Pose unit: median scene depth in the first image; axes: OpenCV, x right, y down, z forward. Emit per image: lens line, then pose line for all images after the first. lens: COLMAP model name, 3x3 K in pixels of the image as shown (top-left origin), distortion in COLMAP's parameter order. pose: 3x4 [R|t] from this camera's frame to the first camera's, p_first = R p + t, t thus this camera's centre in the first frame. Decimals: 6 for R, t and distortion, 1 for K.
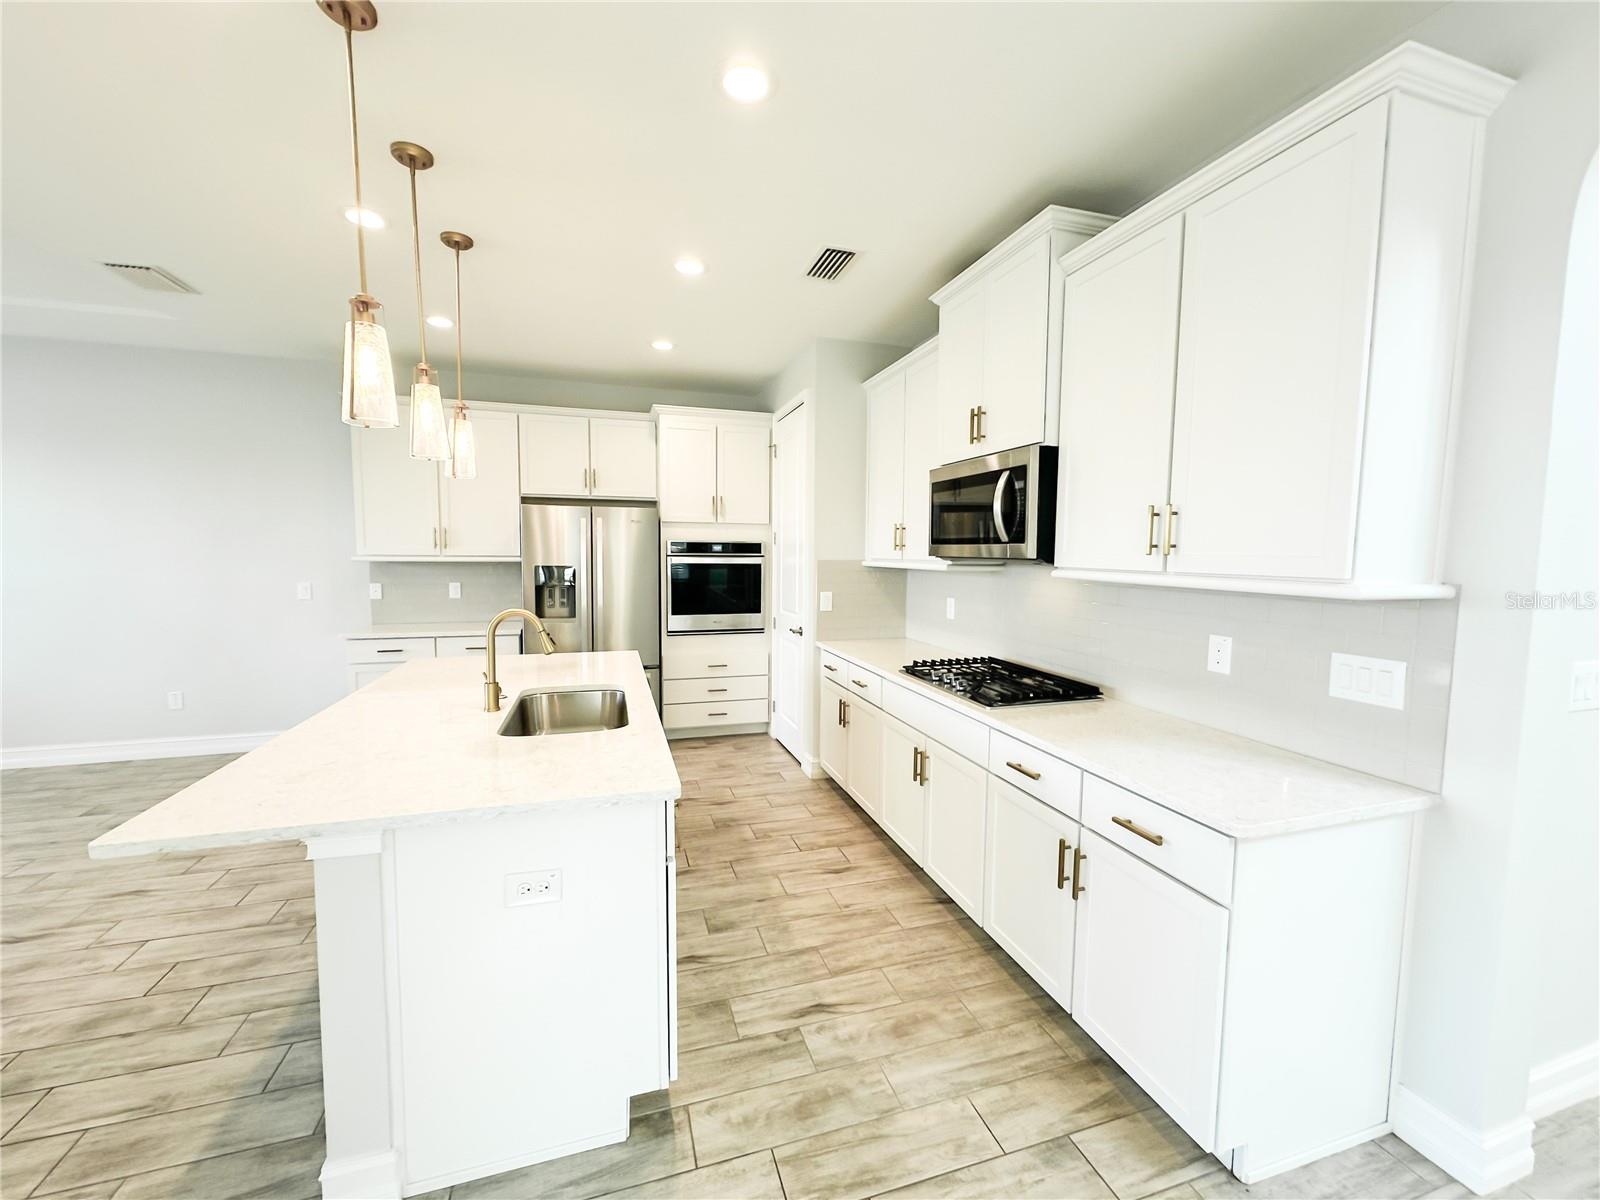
lens RADIAL K [[634.0, 0, 795.9], [0, 634.0, 600.7], [0, 0, 1]] dist [-0.002491, 0.000193]
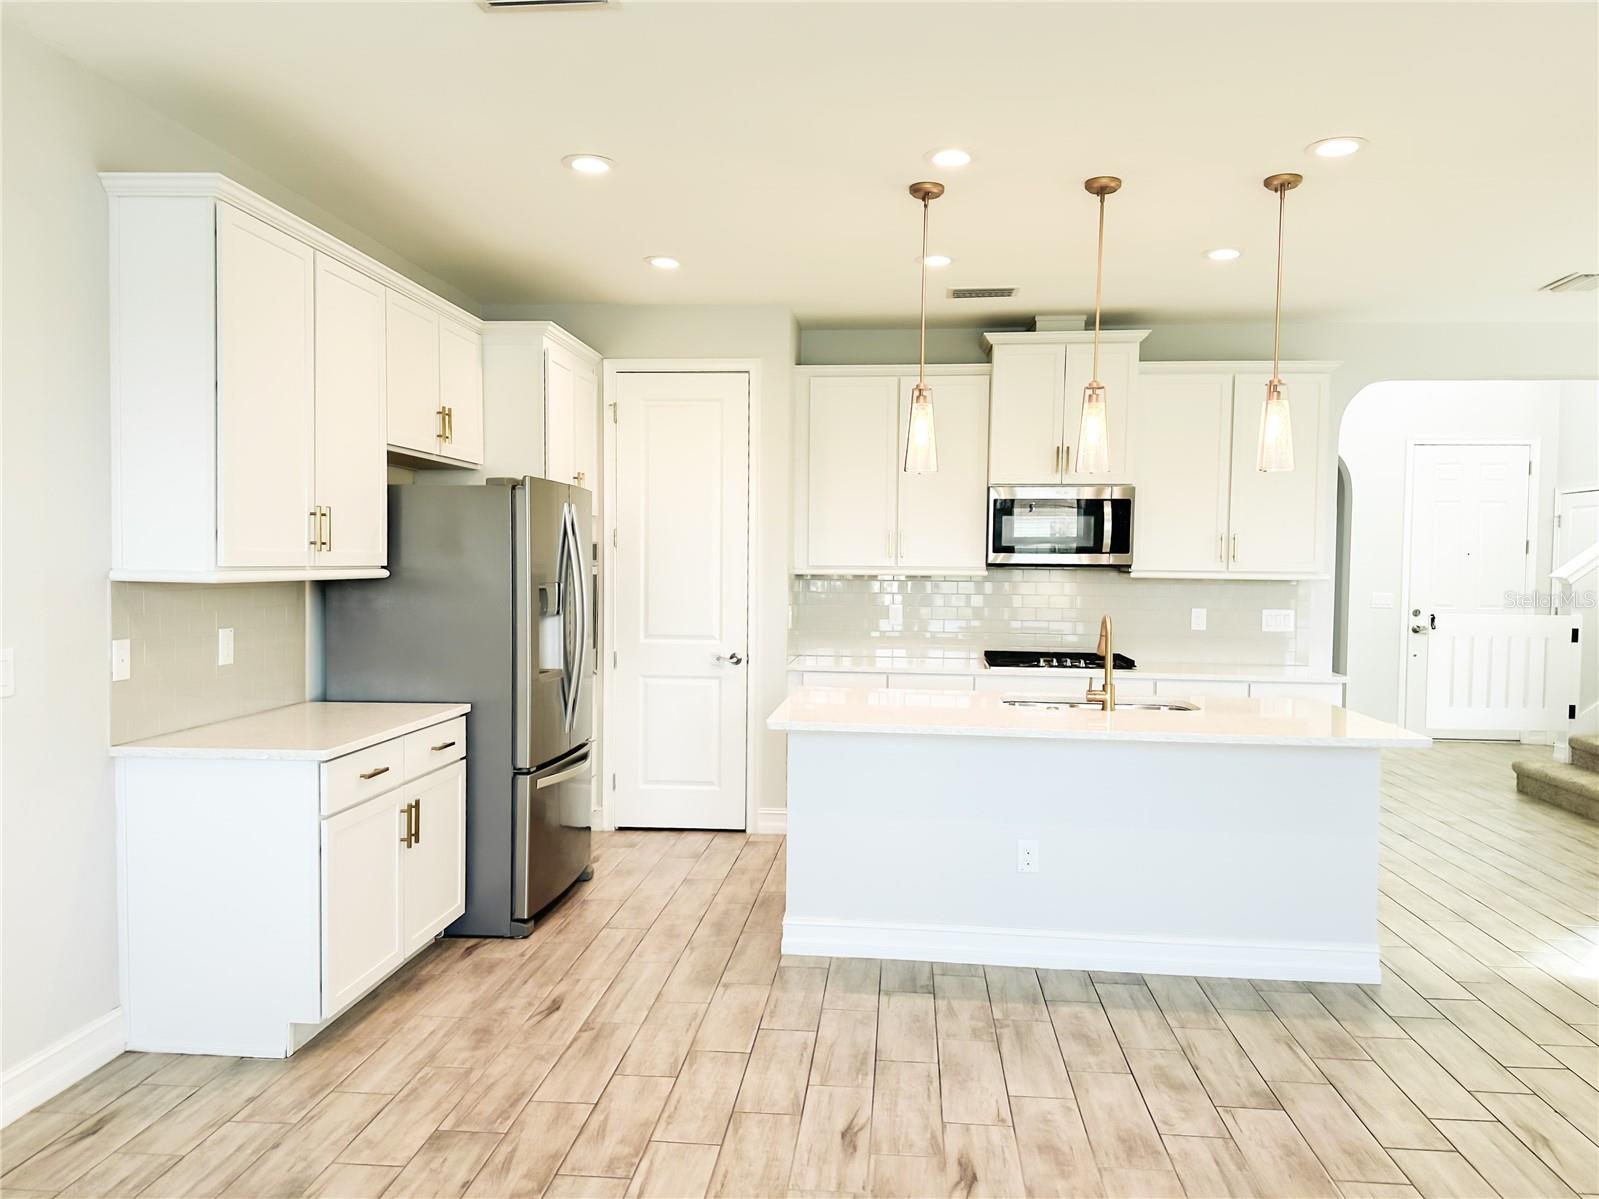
lens RADIAL K [[1183.4, 0, 804.4], [0, 1183.4, 606.5], [0, 0, 1]] dist [0.131021, -0.191919]
pose [[0.375610, -0.042410, 0.925807, -1.538036], [0.064028, 0.997753, 0.019729, -0.045868], [-0.924564, 0.051867, 0.377481, 0.427409]]
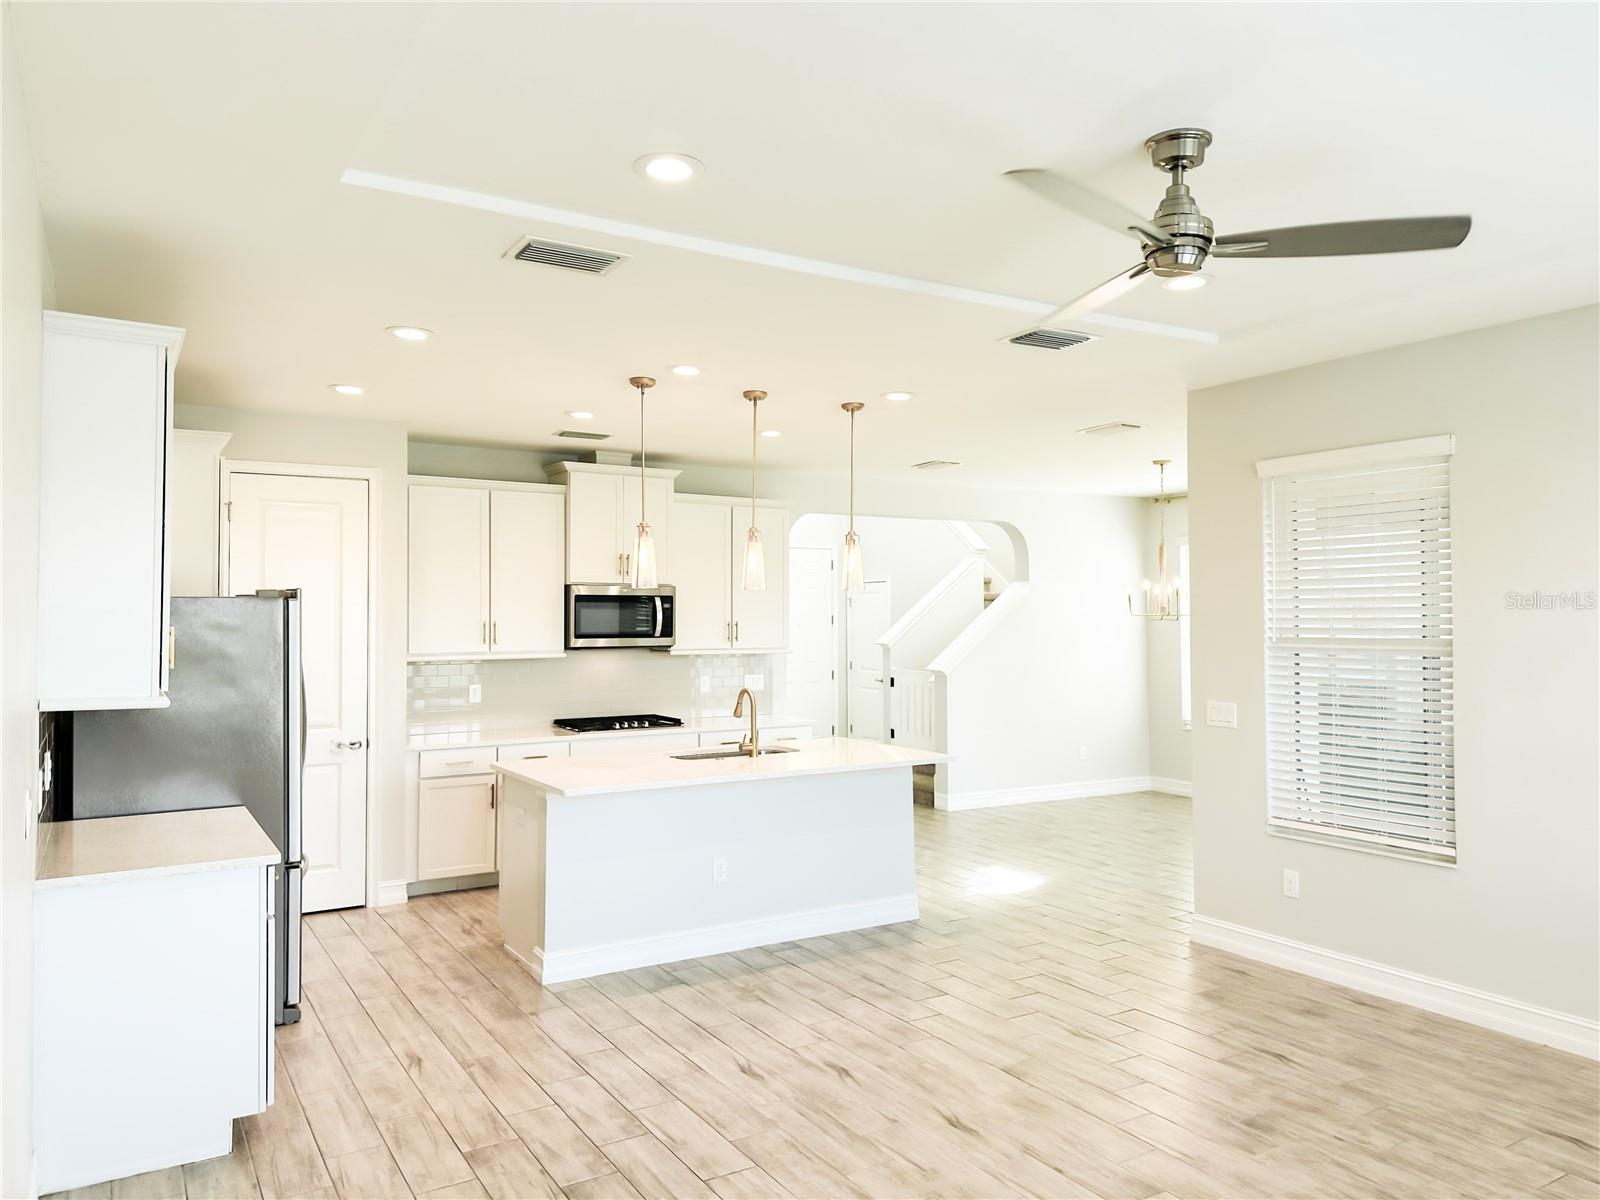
lens RADIAL K [[1126.3, 0, 798.8], [0, 1126.3, 564.8], [0, 0, 1]] dist [0.042718, -0.046570]
pose [[-0.250942, 0.038256, 0.967246, -1.882456], [0.076856, 0.996852, -0.019487, -0.133843], [-0.964946, 0.069449, -0.253092, 0.933461]]
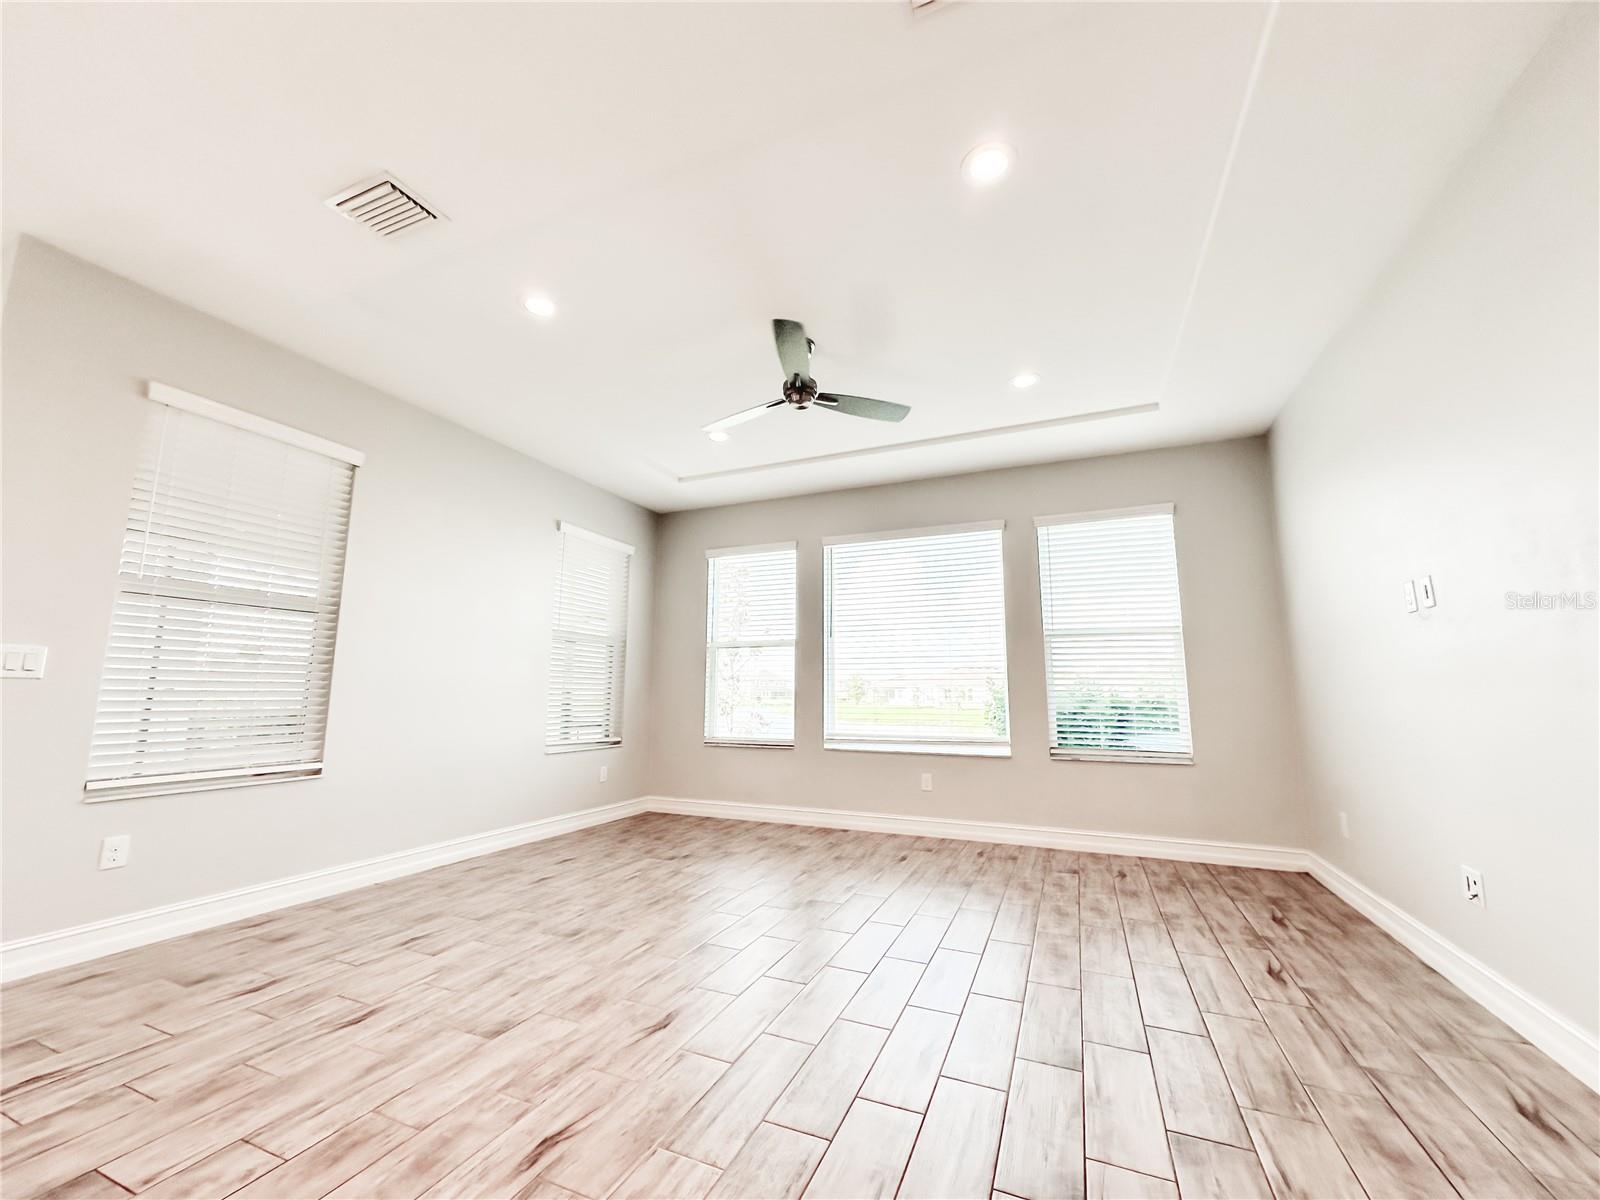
lens RADIAL K [[634.0, 0, 795.9], [0, 634.0, 600.7], [0, 0, 1]] dist [-0.002491, 0.000193]
pose [[-0.649633, -0.123835, -0.750095, -0.543983], [-0.071199, 0.992218, -0.102145, 0.029960], [0.756907, -0.012951, -0.653394, 1.034479]]
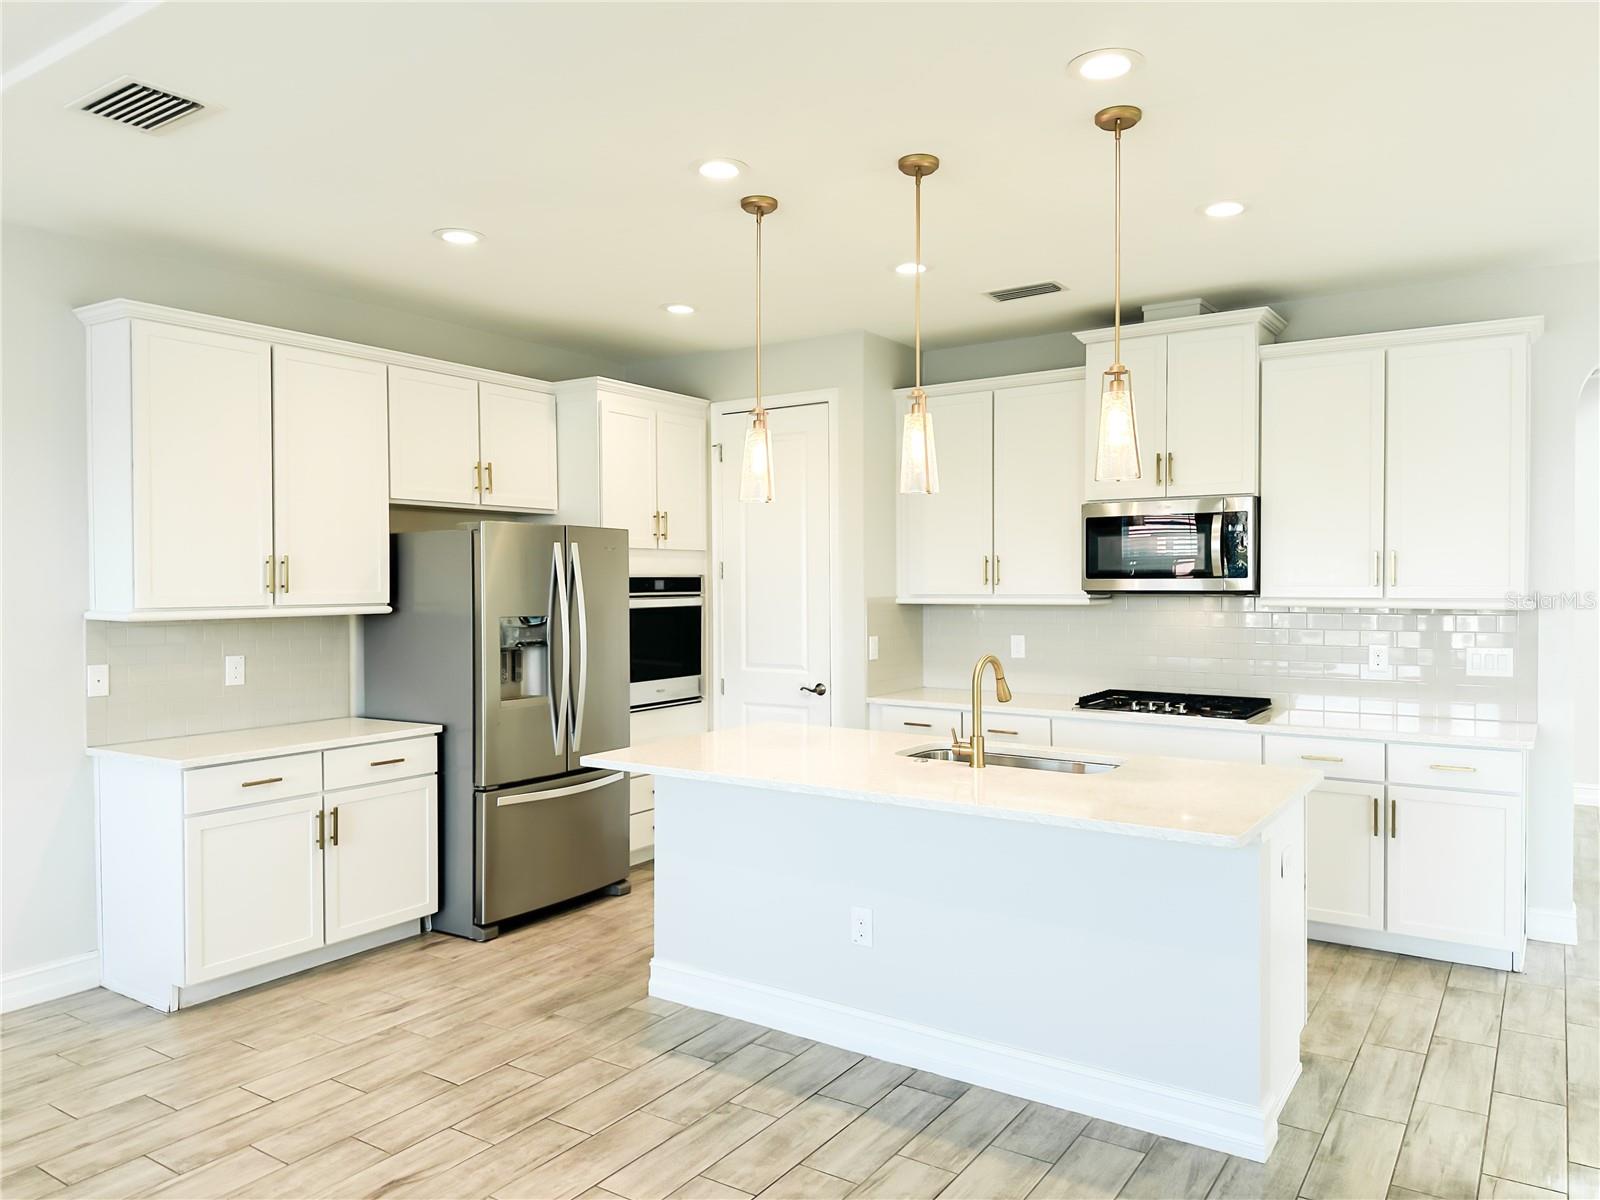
lens RADIAL K [[1130.2, 0, 790.4], [0, 1130.2, 598.8], [0, 0, 1]] dist [0.041823, -0.039150]
pose [[0.778907, -0.023826, 0.626687, -1.035123], [0.061669, 0.997345, -0.038729, -0.013939], [-0.624100, 0.068814, 0.778308, -0.069375]]
